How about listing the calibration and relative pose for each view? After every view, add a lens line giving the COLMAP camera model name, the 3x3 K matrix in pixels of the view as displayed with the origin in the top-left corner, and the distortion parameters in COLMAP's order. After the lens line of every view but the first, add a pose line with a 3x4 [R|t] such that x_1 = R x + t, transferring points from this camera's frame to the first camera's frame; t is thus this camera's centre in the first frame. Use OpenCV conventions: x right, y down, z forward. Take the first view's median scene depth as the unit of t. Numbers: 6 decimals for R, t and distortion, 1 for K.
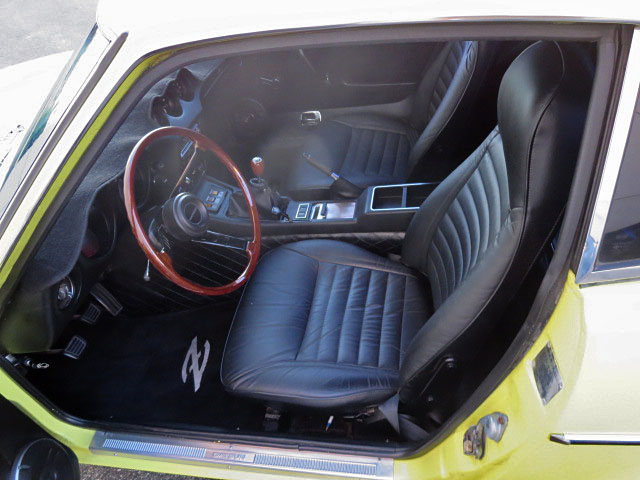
lens RADIAL K [[437.3, 0, 320.0], [0, 437.3, 240.0], [0, 0, 1]] dist [-0.049944, -0.000091]
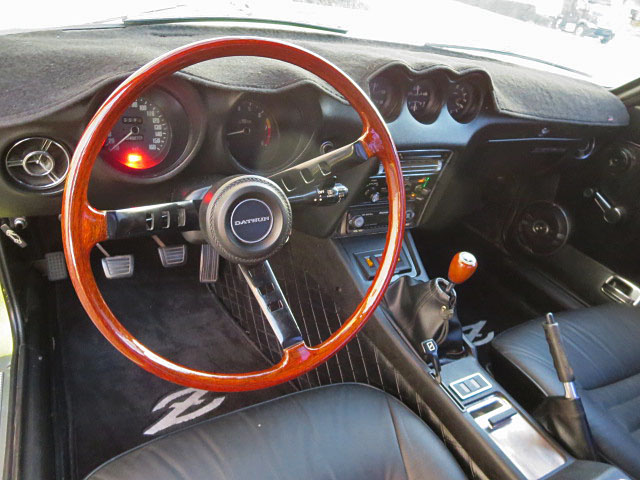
lens RADIAL K [[436.1, 0, 320.0], [0, 436.1, 240.0], [0, 0, 1]] dist [-0.033312, -0.000693]
pose [[0.555064, 0.634590, -0.537773, 0.031026], [-0.720420, 0.689939, 0.070567, -0.095497], [0.415811, 0.348253, 0.840131, 0.418982]]
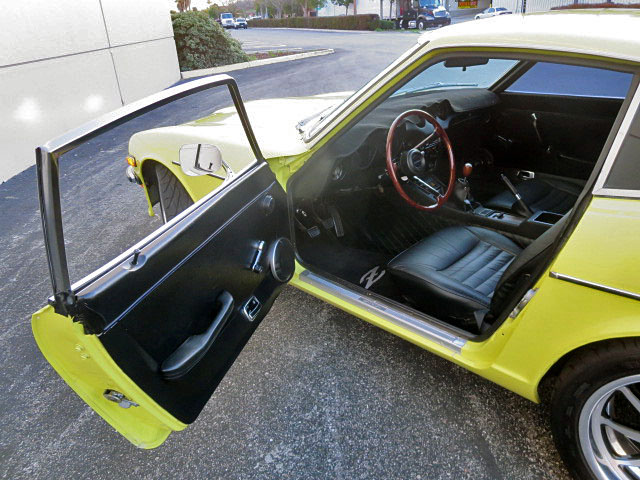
lens RADIAL K [[437.3, 0, 320.0], [0, 437.3, 240.0], [0, 0, 1]] dist [-0.049944, -0.000091]
pose [[0.803472, 0.357565, -0.476004, 0.231586], [-0.446396, 0.890856, -0.084301, 0.369870], [0.393908, 0.280220, 0.875393, -0.403483]]
